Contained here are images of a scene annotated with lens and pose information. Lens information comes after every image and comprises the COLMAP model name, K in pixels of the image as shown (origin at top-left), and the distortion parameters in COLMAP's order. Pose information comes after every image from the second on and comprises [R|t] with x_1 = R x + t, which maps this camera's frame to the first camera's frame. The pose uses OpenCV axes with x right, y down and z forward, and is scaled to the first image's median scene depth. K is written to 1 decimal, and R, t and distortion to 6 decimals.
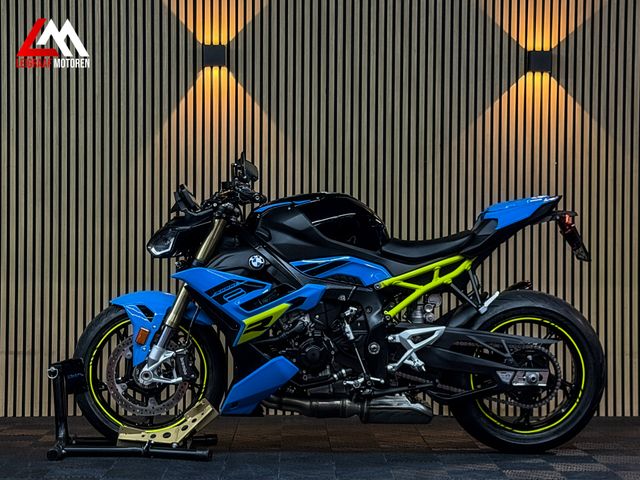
lens RADIAL K [[1427.6, 0, 350.2], [0, 1427.6, 240.5], [0, 0, 1]] dist [0.091926, 0.533089]
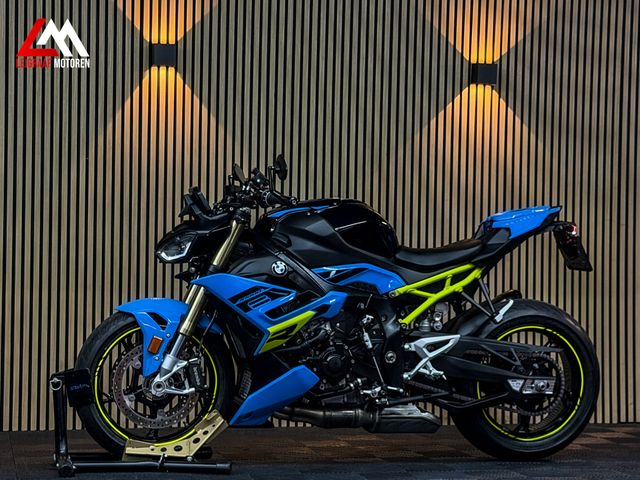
lens RADIAL K [[1427.6, 0, 350.2], [0, 1427.6, 240.5], [0, 0, 1]] dist [0.091926, 0.533089]
pose [[0.978143, 0.013413, 0.207499, -0.213874], [-0.011595, 0.999883, -0.009972, 0.005031], [-0.207608, 0.007348, 0.978184, 0.037801]]
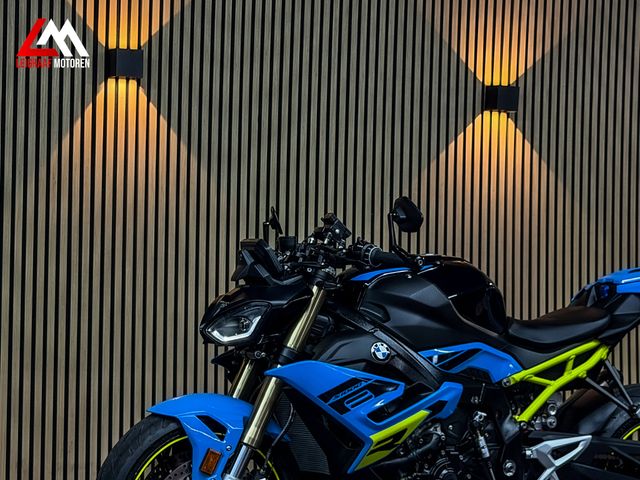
lens RADIAL K [[1425.6, 0, 332.5], [0, 1425.6, 240.2], [0, 0, 1]] dist [0.088962, 0.231400]
pose [[0.923363, 0.023209, 0.383227, -0.349522], [-0.009734, 0.999265, -0.037065, -0.013549], [-0.383805, 0.030494, 0.922910, 0.343150]]
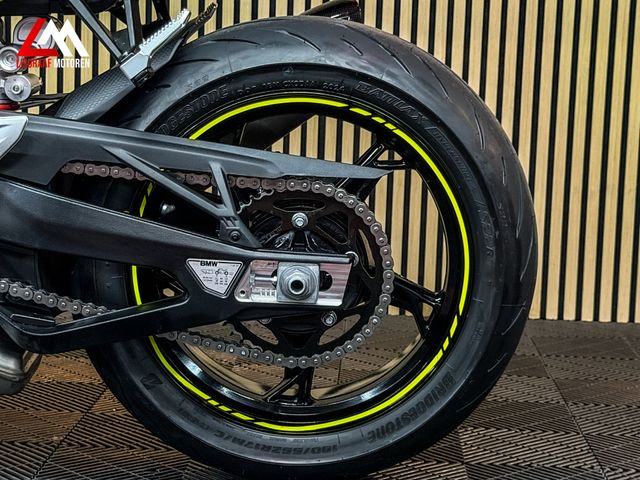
lens RADIAL K [[1427.6, 0, 350.2], [0, 1427.6, 240.5], [0, 0, 1]] dist [0.091926, 0.533089]
pose [[0.997882, 0.036107, -0.054113, 0.155468], [-0.027880, 0.988931, 0.145735, 0.038376], [0.058776, -0.143917, 0.987843, 0.673889]]
